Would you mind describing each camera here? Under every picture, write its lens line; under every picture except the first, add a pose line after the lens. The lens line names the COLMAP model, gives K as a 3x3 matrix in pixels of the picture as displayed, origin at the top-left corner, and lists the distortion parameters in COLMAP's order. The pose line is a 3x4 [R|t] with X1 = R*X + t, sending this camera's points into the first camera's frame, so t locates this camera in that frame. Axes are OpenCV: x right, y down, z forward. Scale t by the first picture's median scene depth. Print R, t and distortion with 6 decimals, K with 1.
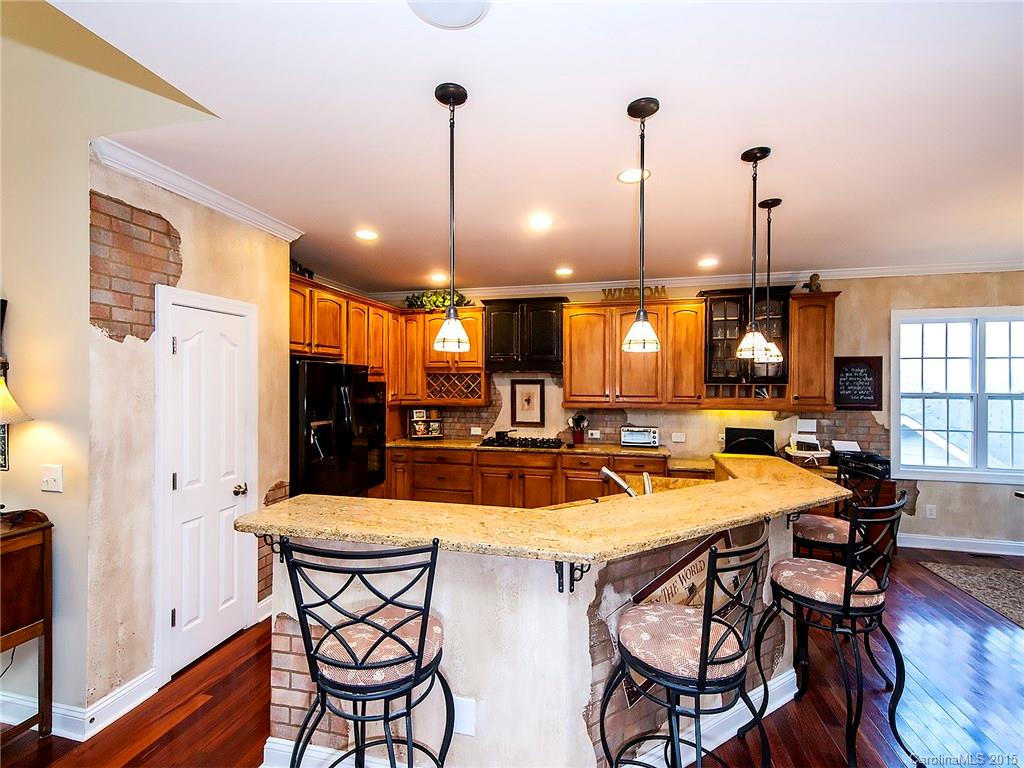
lens RADIAL K [[462.2, 0, 472.2], [0, 462.2, 385.8], [0, 0, 1]] dist [0.032358, -0.011109]
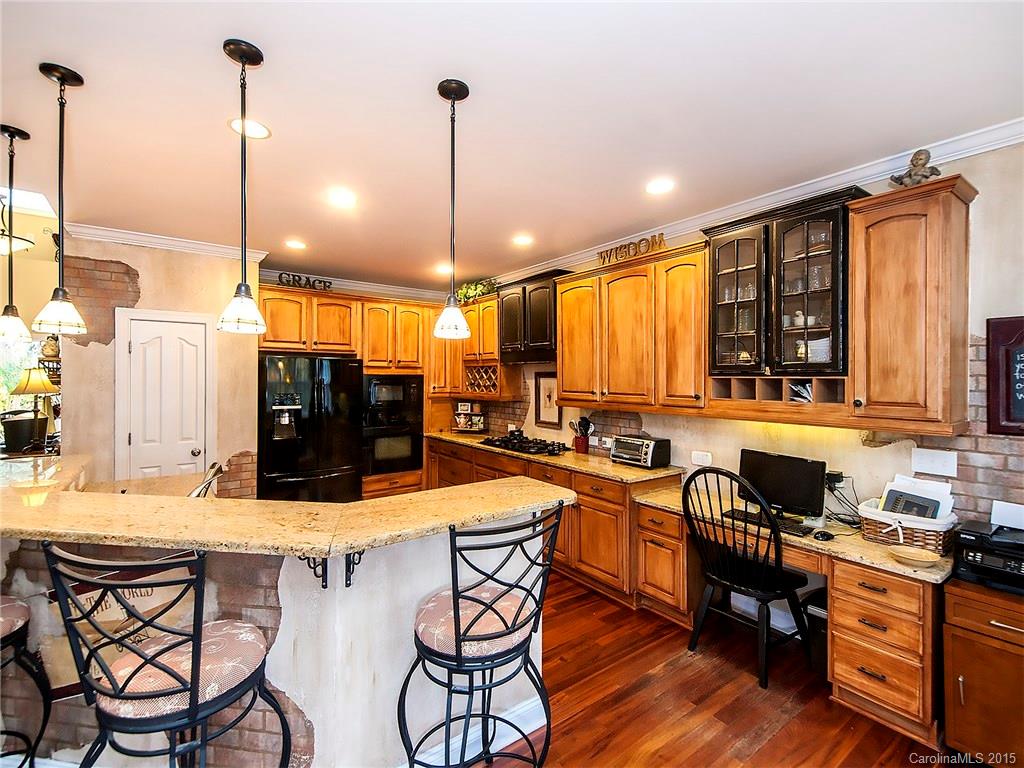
lens RADIAL K [[444.9, 0, 511.9], [0, 444.9, 374.9], [0, 0, 1]] dist [0.017628, -0.008819]
pose [[0.779701, -0.000883, -0.626151, 0.660030], [-0.011894, 0.999798, -0.016221, 0.006342], [0.626039, 0.020095, 0.779533, 0.354830]]
